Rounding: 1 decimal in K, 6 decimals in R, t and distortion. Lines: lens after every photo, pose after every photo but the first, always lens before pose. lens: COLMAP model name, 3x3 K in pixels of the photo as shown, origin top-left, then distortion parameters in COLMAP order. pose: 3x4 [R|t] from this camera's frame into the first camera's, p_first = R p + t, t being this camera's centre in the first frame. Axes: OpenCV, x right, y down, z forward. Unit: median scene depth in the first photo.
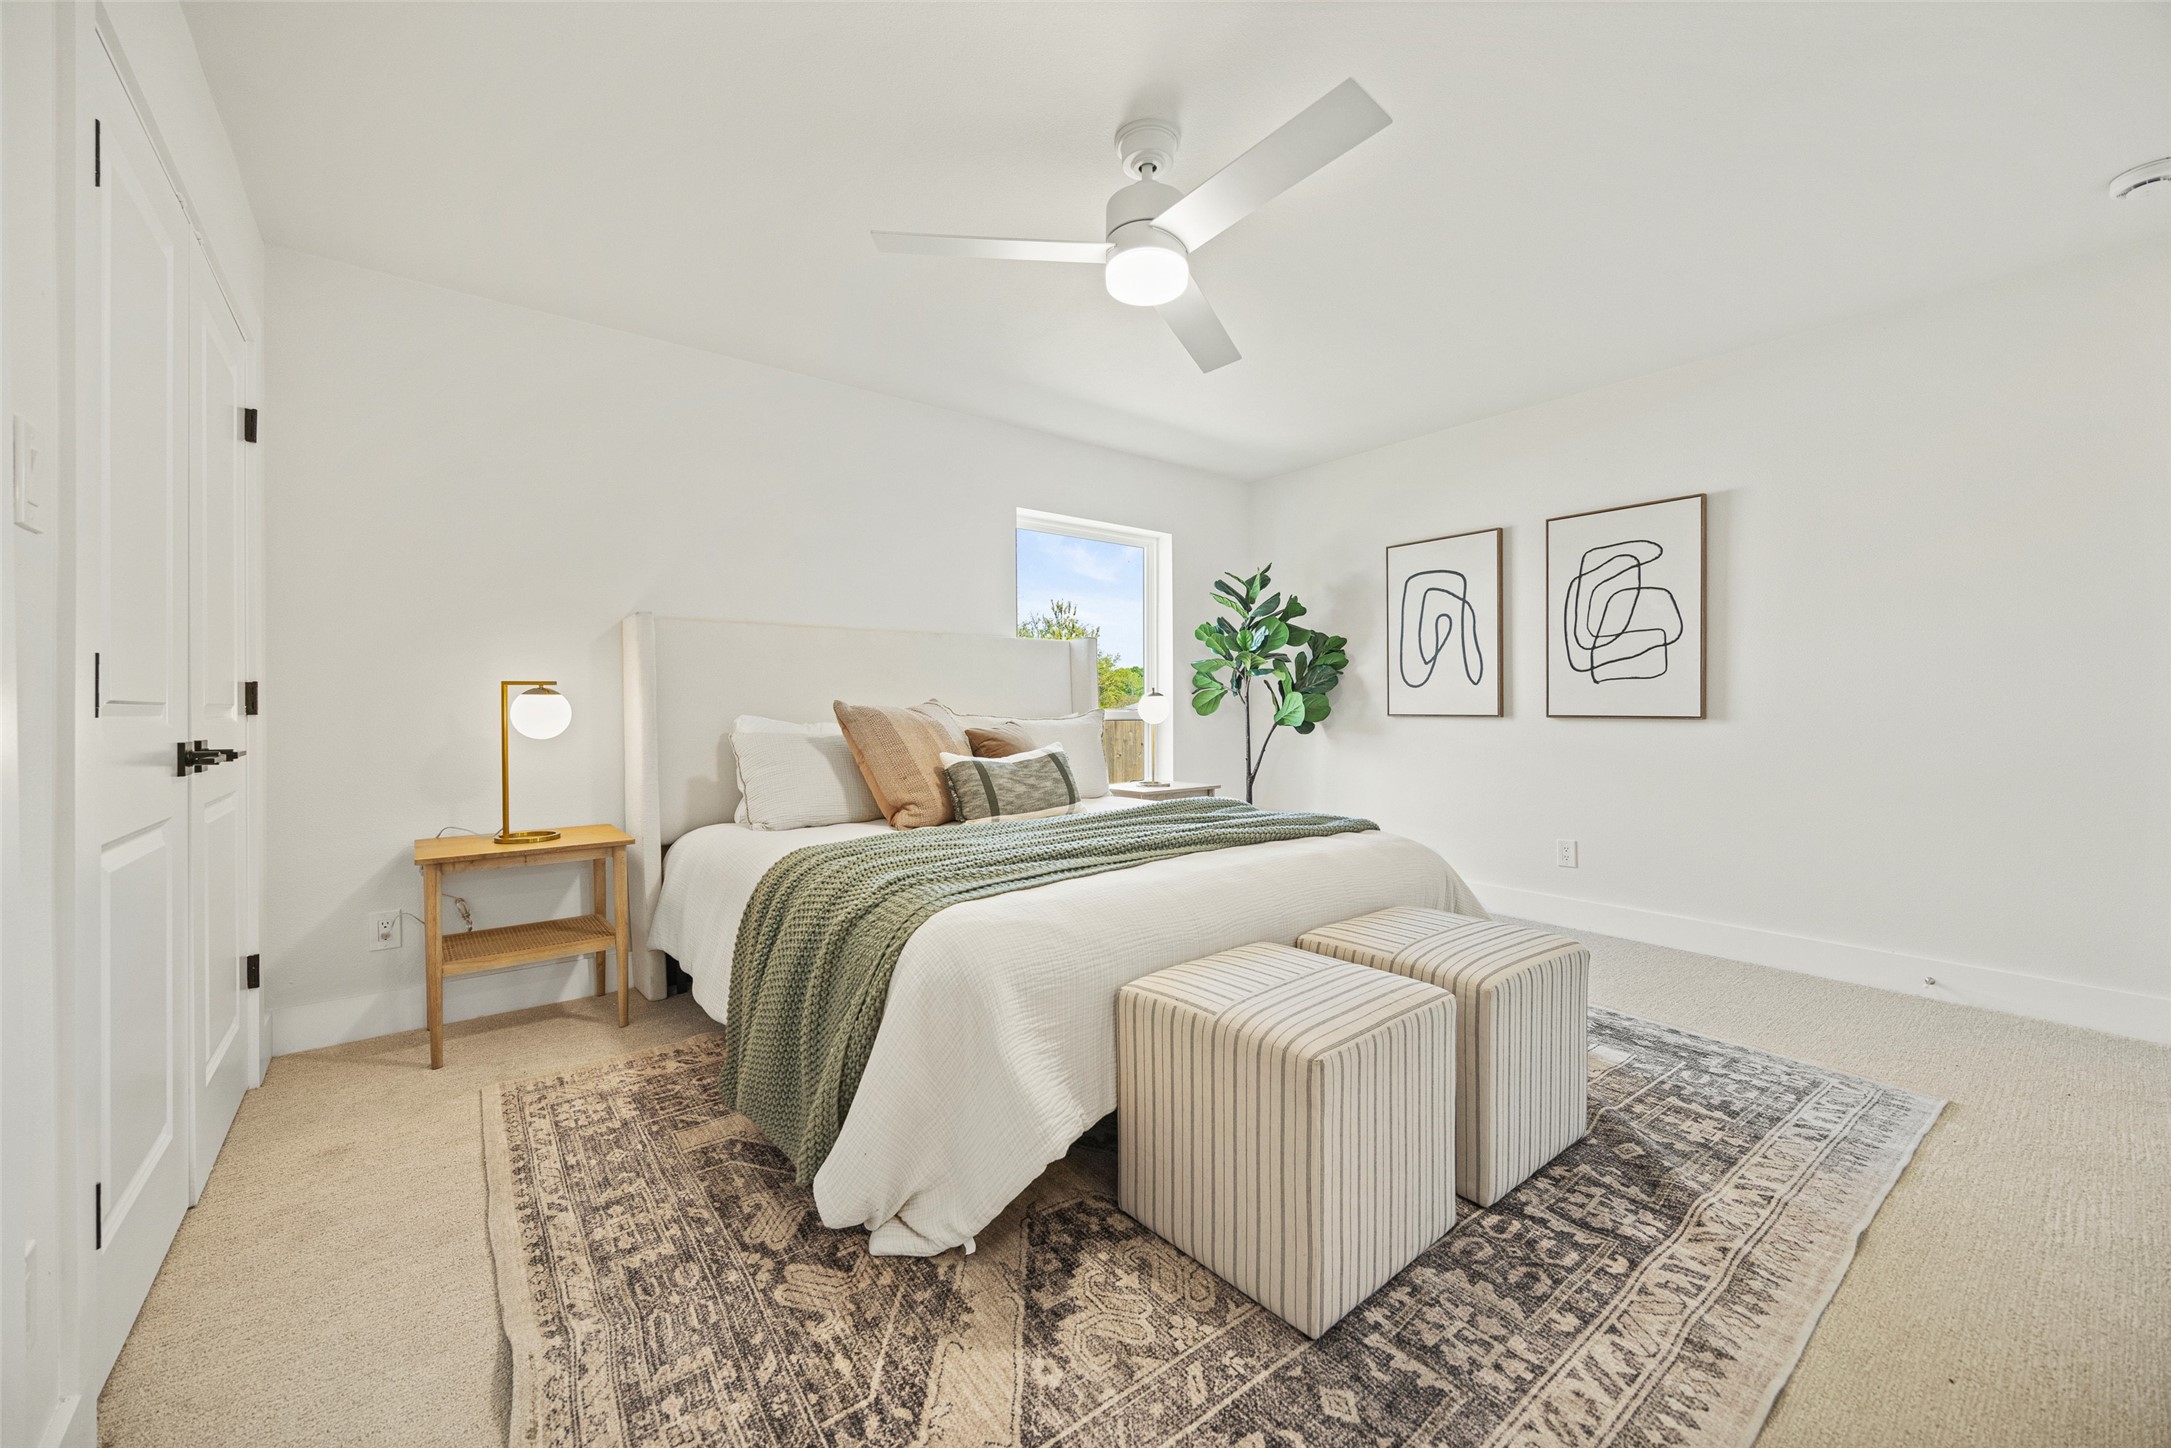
lens RADIAL K [[833.5, 0, 1089.0], [0, 833.5, 708.2], [0, 0, 1]] dist [-0.002449, -0.000192]
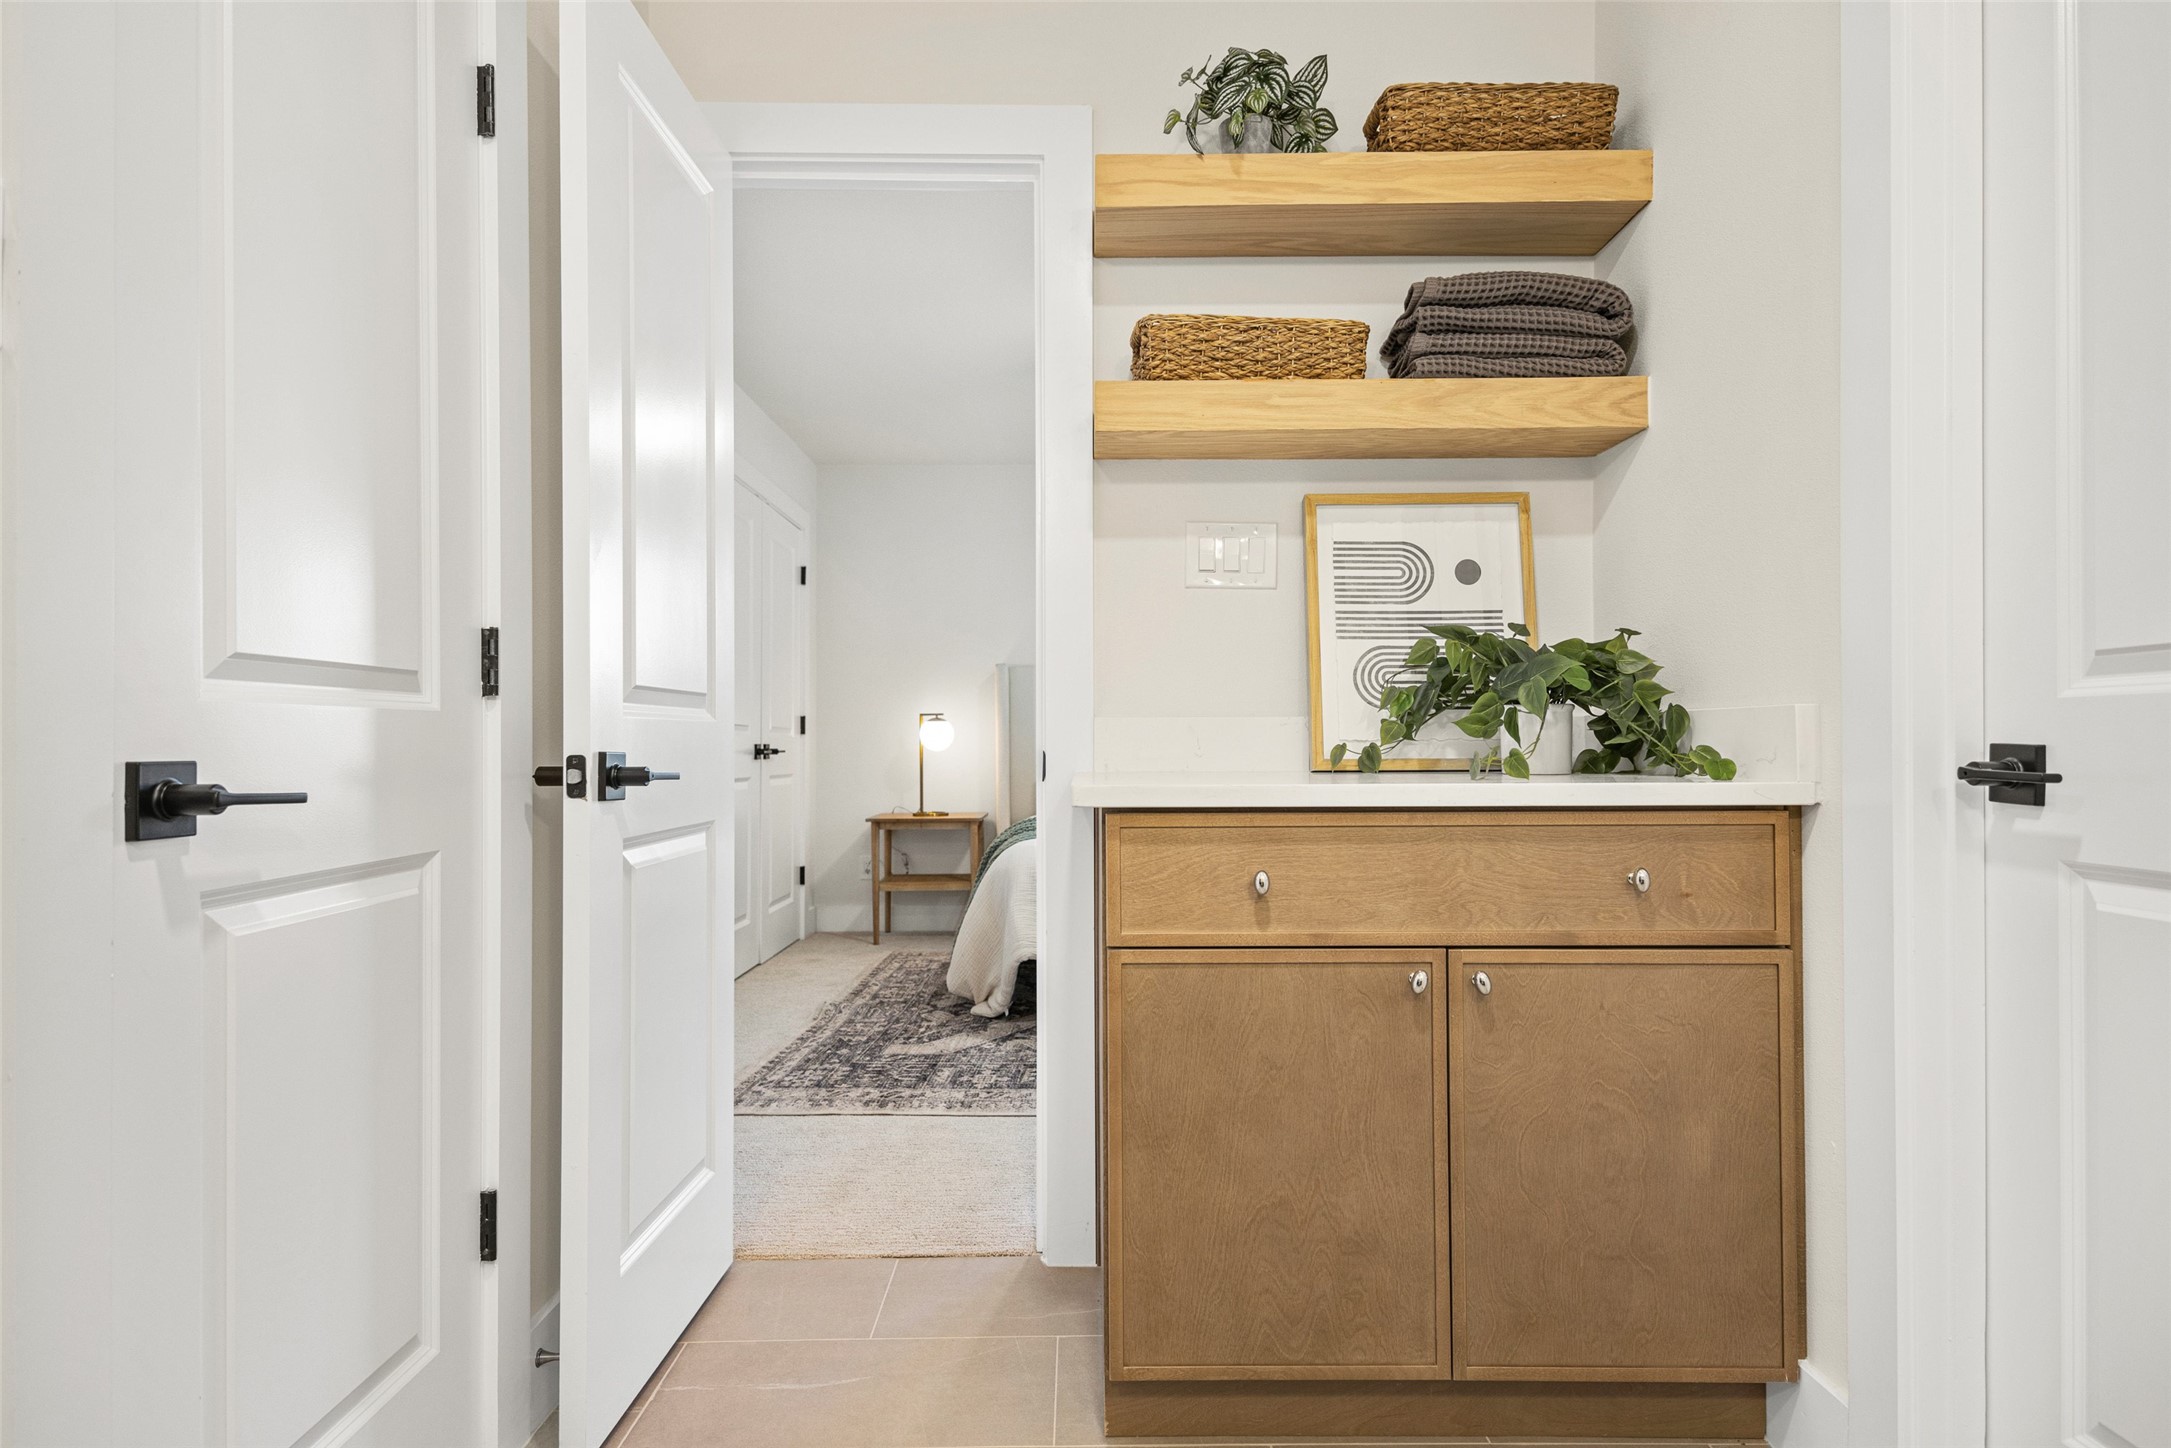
lens RADIAL K [[1202.5, 0, 1095.3], [0, 1202.5, 732.6], [0, 0, 1]] dist [0.003229, 0.000237]
pose [[0.780196, -0.008940, -0.625472, 1.302647], [0.002338, 0.999933, -0.011376, 0.041275], [0.625531, 0.007413, 0.780164, -0.744424]]
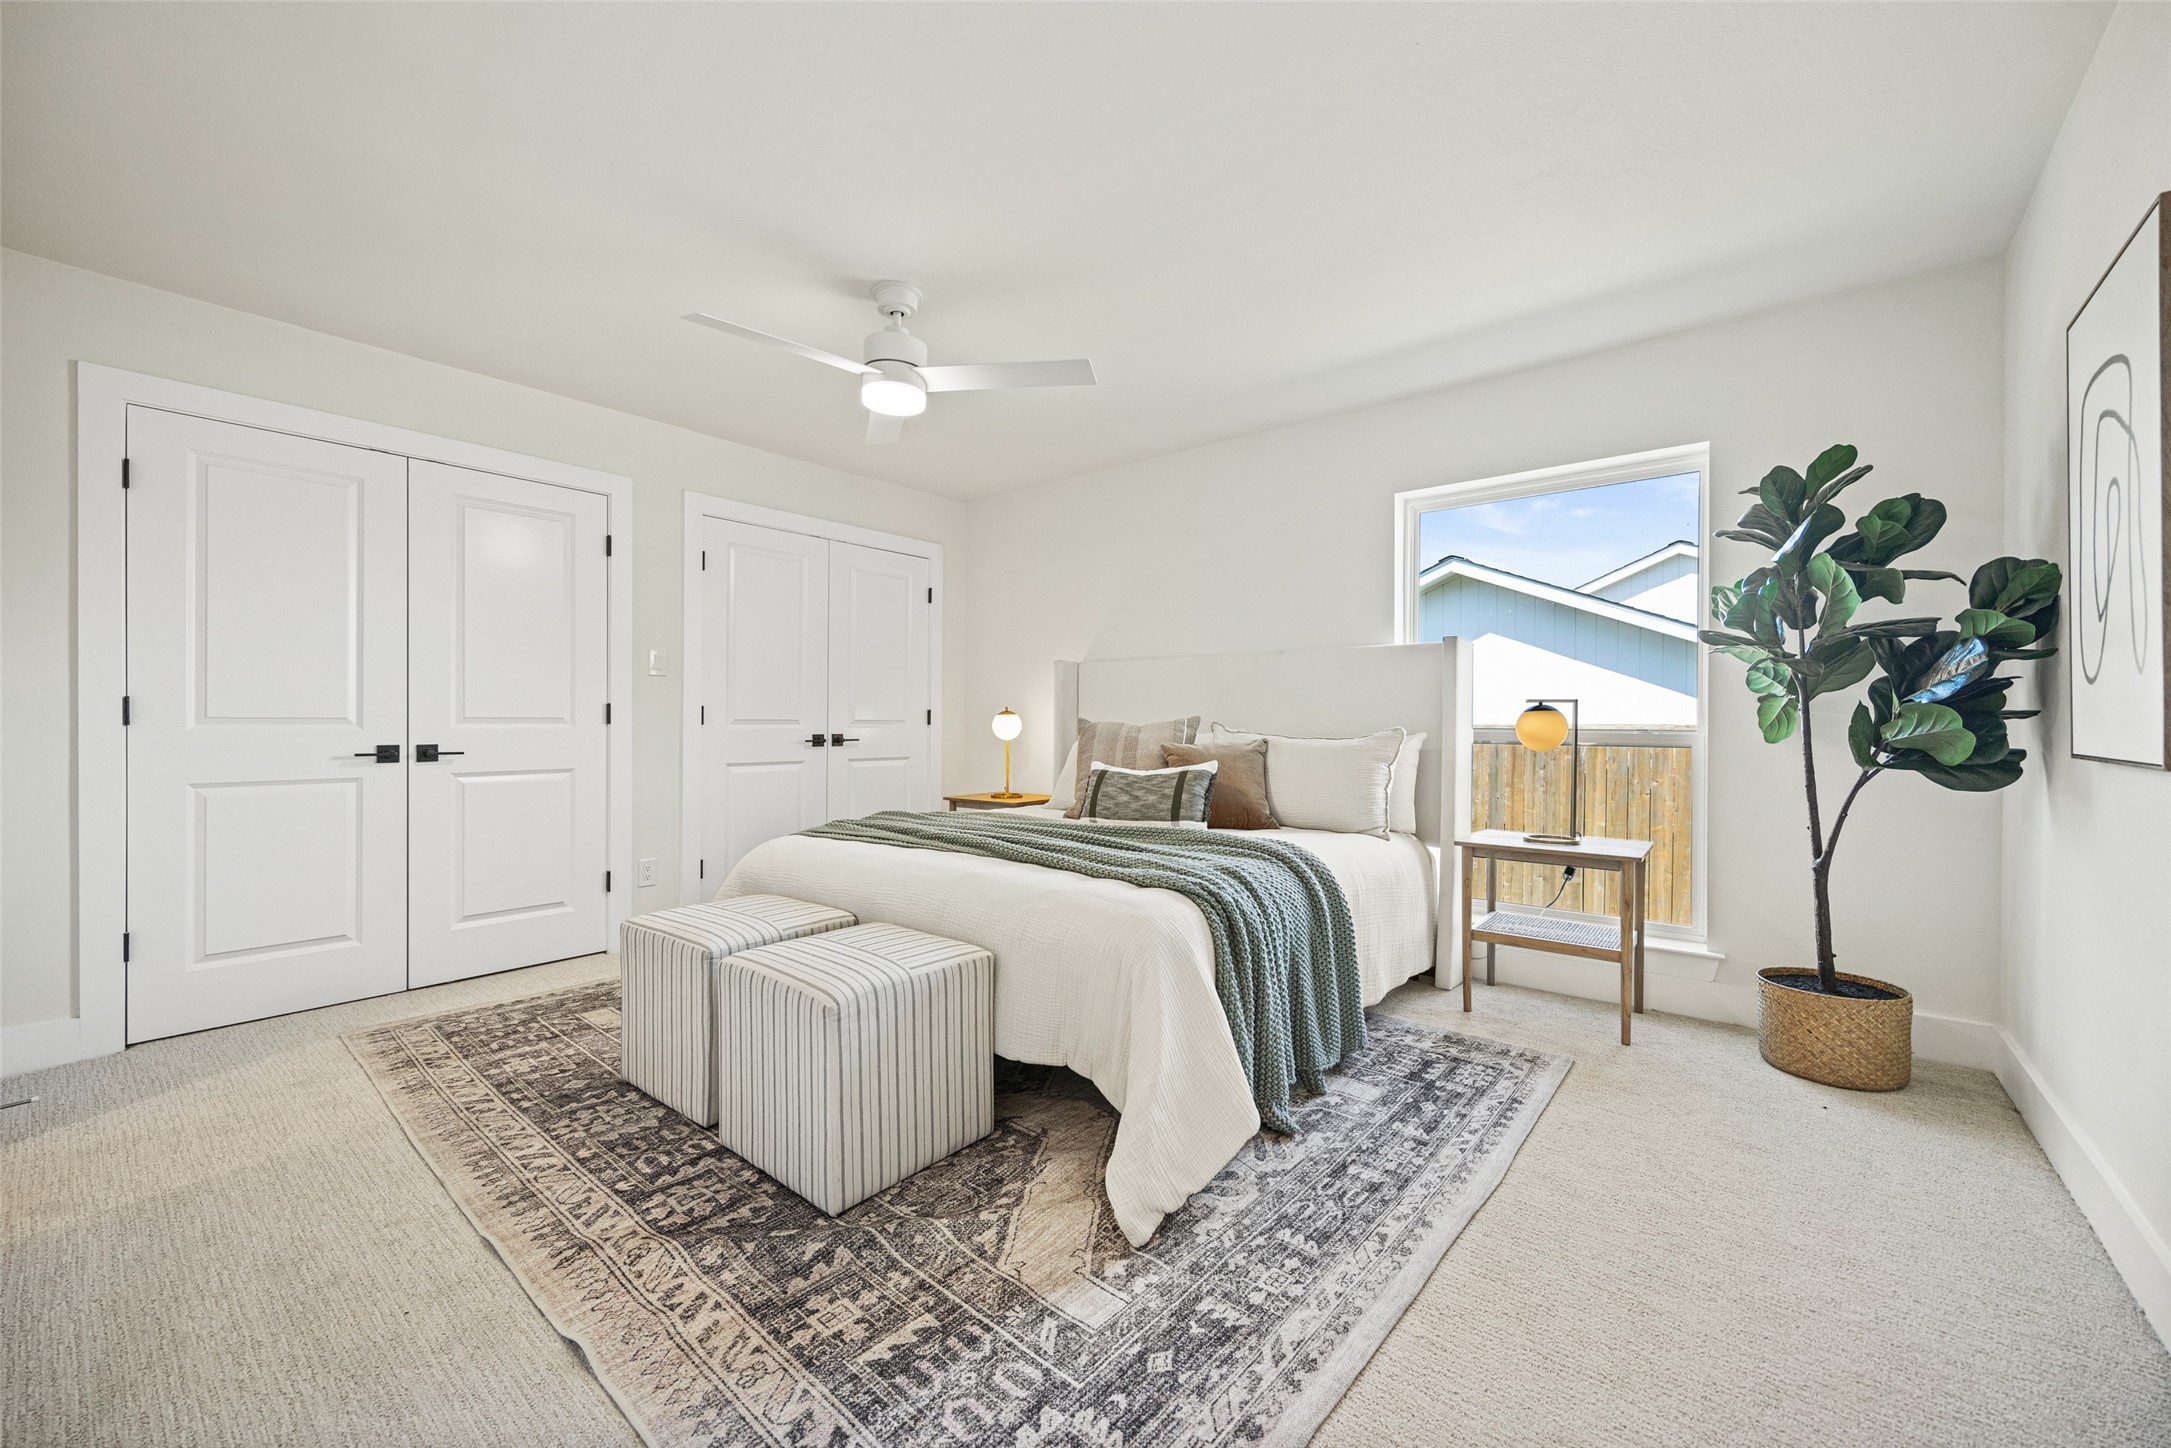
lens RADIAL K [[859.4, 0, 1078.8], [0, 859.4, 716.4], [0, 0, 1]] dist [-0.001148, -0.000135]
pose [[0.199168, -0.001461, -0.979964, 1.538945], [-0.008054, 0.999963, -0.003128, -0.012110], [0.979932, 0.008516, 0.199148, 1.074851]]
